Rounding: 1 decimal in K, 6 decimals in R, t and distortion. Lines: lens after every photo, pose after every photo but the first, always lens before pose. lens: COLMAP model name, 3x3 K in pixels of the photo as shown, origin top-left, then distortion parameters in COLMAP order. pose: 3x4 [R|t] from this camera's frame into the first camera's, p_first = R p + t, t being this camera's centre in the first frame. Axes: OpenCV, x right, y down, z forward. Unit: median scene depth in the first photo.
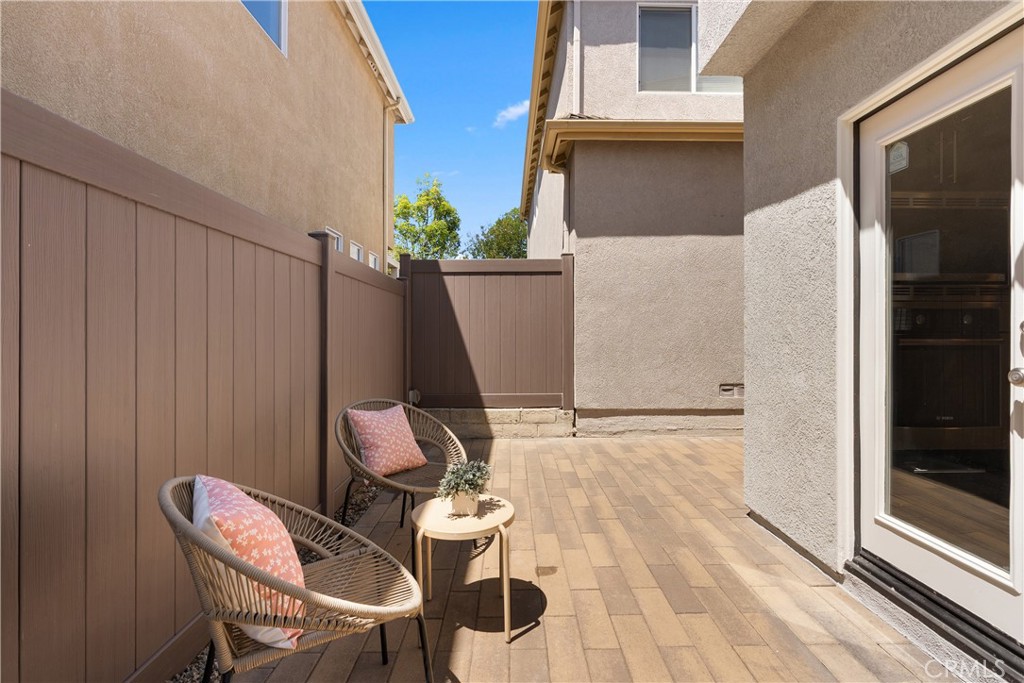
lens RADIAL K [[466.4, 0, 512.5], [0, 466.4, 328.6], [0, 0, 1]] dist [-0.014286, 0.006034]
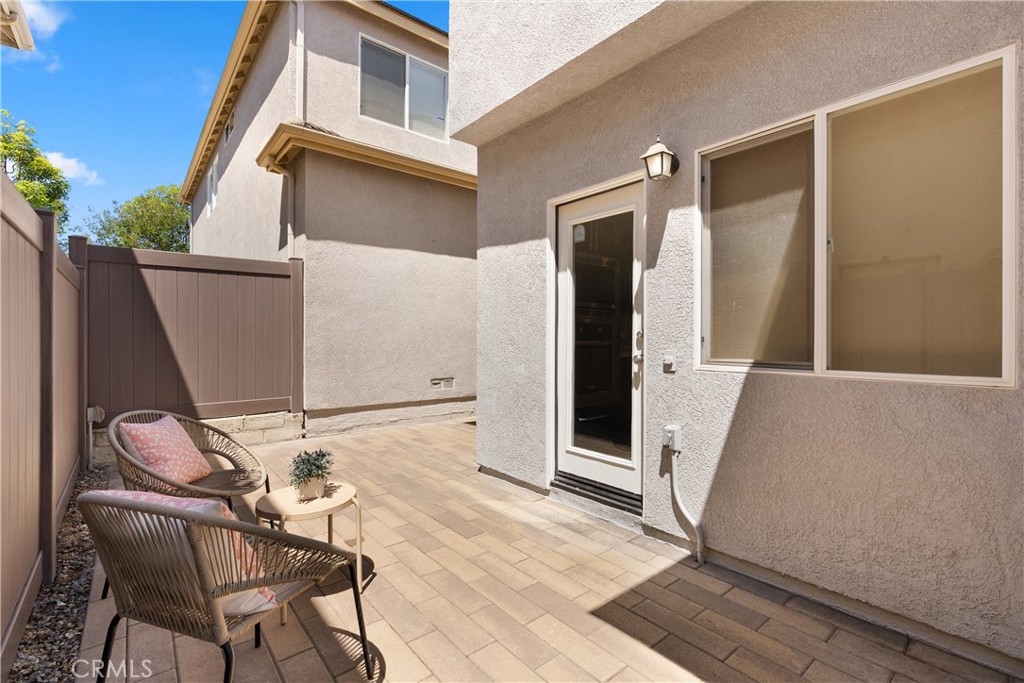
lens RADIAL K [[466.4, 0, 489.7], [0, 466.4, 331.2], [0, 0, 1]] dist [-0.014286, 0.006034]
pose [[0.796770, 0.008353, 0.604226, -0.327315], [-0.007366, 0.999964, -0.004111, -0.002169], [-0.604238, -0.001175, 0.796803, -0.114497]]
